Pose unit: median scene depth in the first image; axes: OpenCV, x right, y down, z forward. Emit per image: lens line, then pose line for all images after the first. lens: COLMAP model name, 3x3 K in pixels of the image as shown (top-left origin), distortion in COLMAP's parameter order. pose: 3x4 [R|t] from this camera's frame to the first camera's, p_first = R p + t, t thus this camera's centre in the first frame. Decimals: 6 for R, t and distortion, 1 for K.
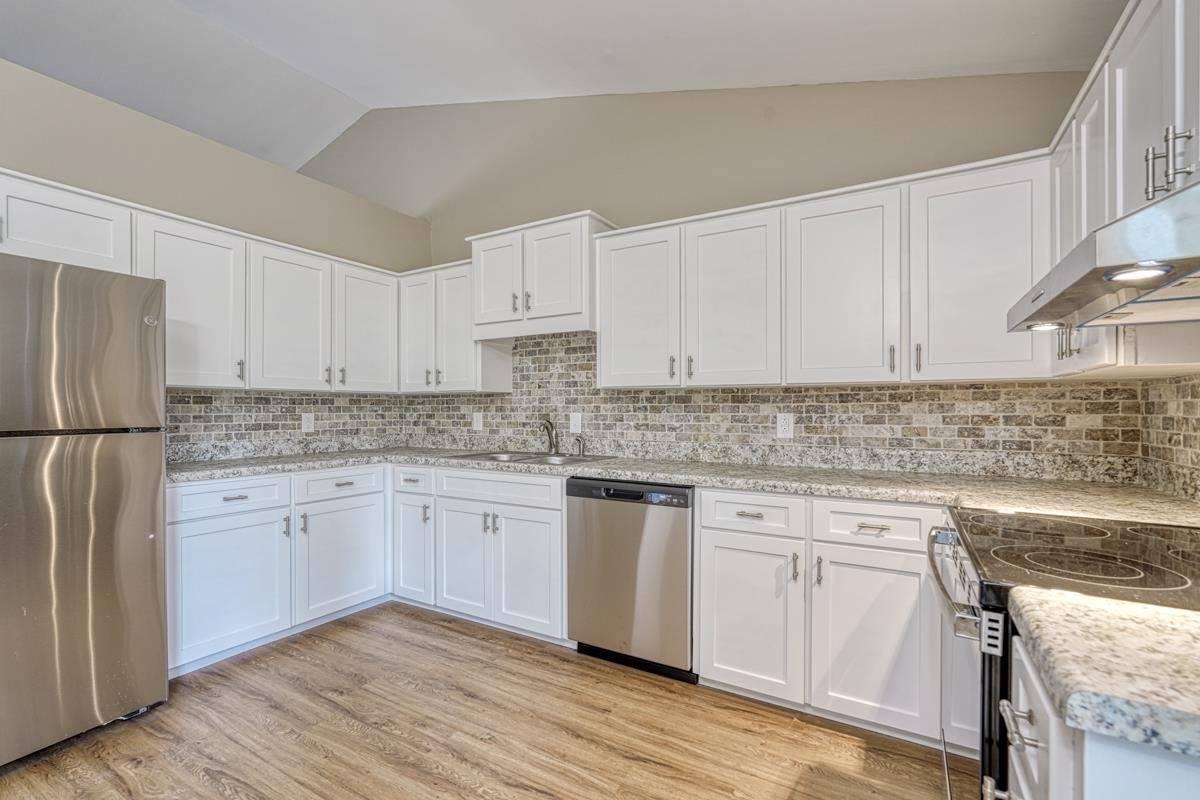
lens RADIAL K [[532.9, 0, 607.9], [0, 532.9, 407.4], [0, 0, 1]] dist [-0.017543, 0.010367]
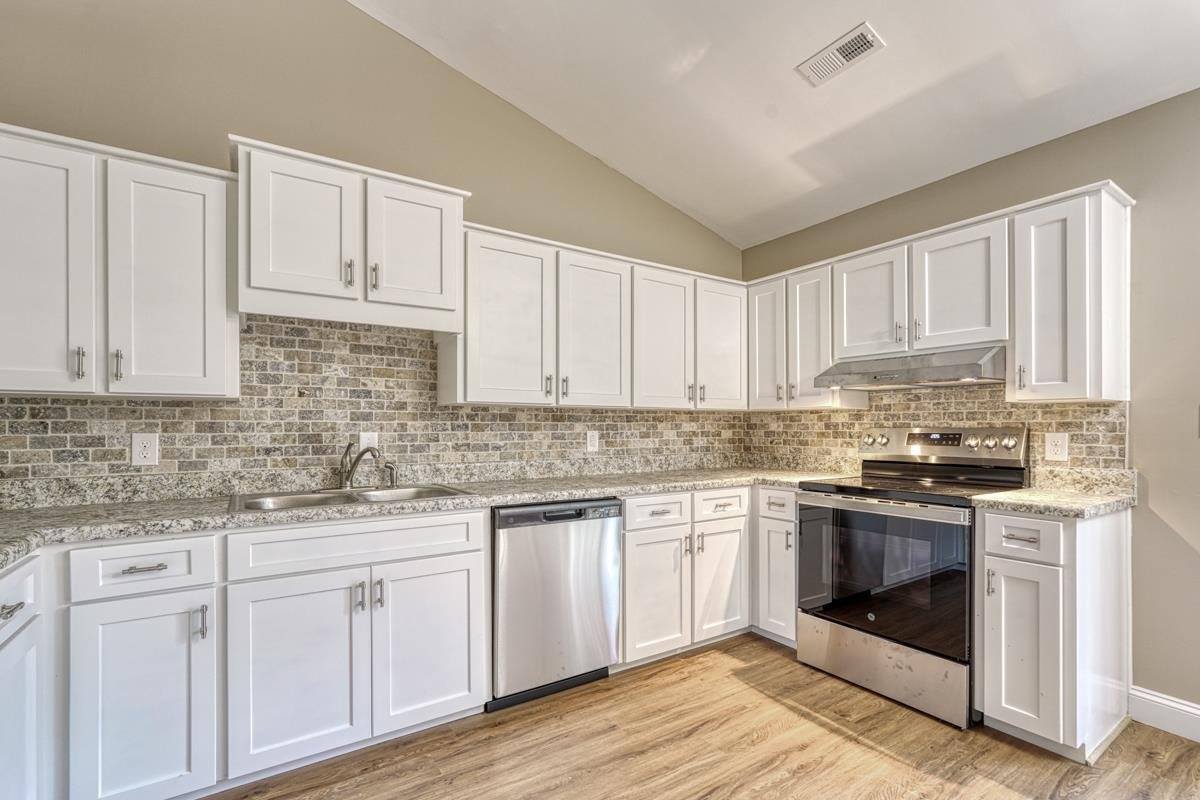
lens RADIAL K [[532.9, 0, 584.4], [0, 532.9, 426.9], [0, 0, 1]] dist [-0.017543, 0.010367]
pose [[0.455096, -0.000508, 0.890442, -0.776985], [-0.003742, 0.999990, 0.002483, -0.000495], [-0.890434, -0.004462, 0.455090, 0.497873]]
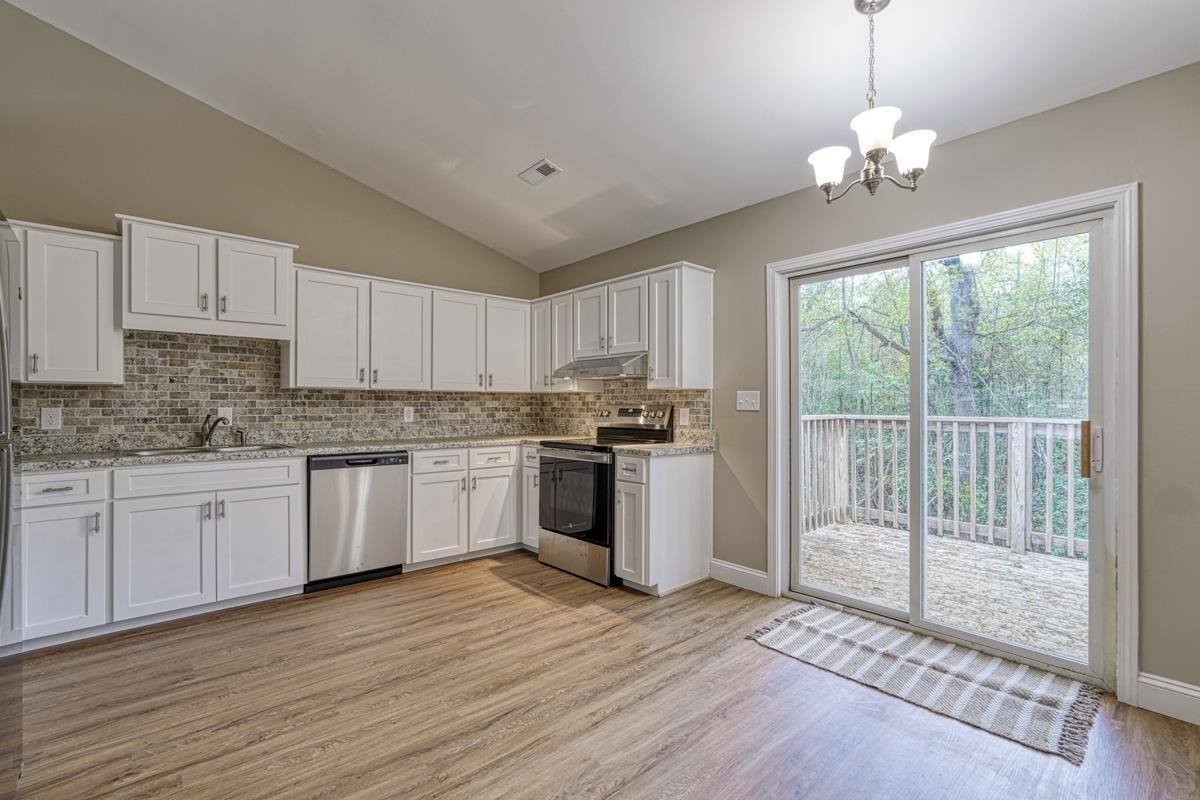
lens RADIAL K [[532.9, 0, 590.4], [0, 532.9, 403.1], [0, 0, 1]] dist [-0.017543, 0.010367]
pose [[0.323206, 0.002865, 0.946324, -1.095172], [-0.005464, 0.999984, -0.001162, -0.001789], [-0.946313, -0.004796, 0.323217, -0.065717]]
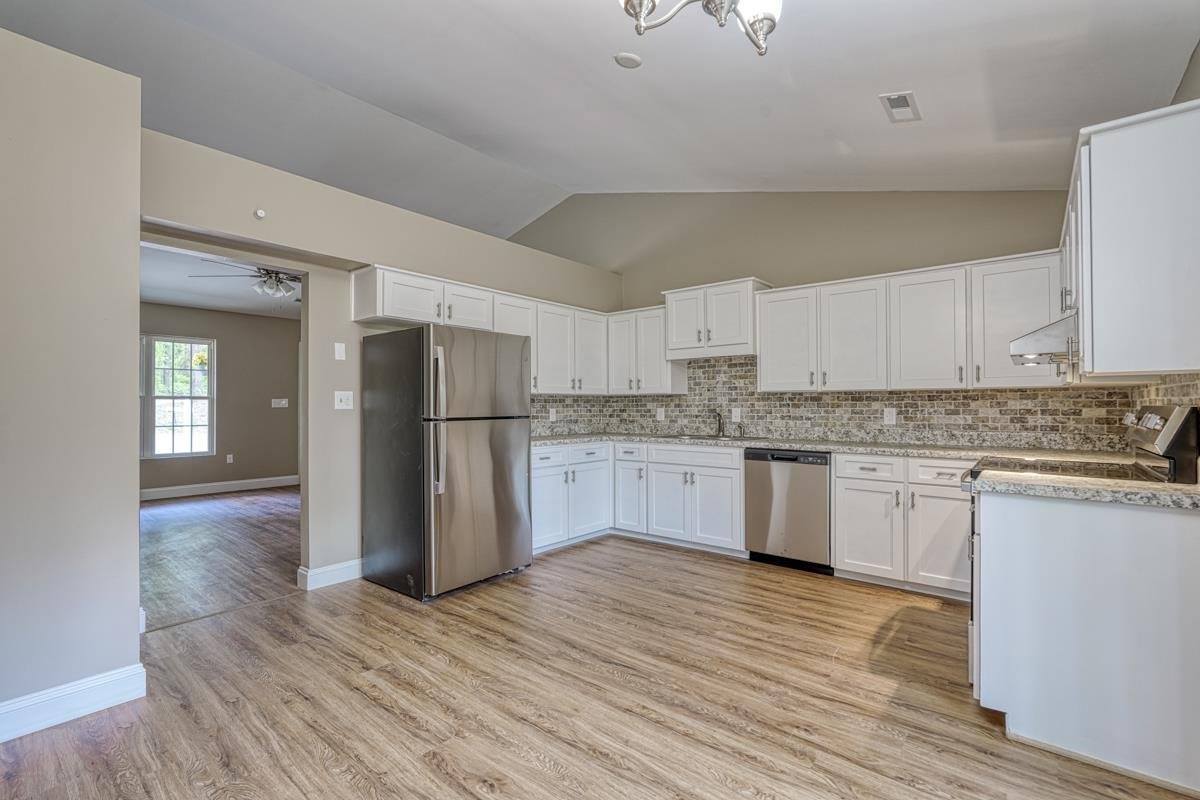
lens RADIAL K [[532.9, 0, 604.3], [0, 532.9, 398.3], [0, 0, 1]] dist [-0.017543, 0.010367]
pose [[0.986004, -0.004252, -0.166670, -0.227305], [0.002543, 0.999942, -0.010467, -0.002952], [0.166705, 0.009896, 0.985957, -0.656452]]
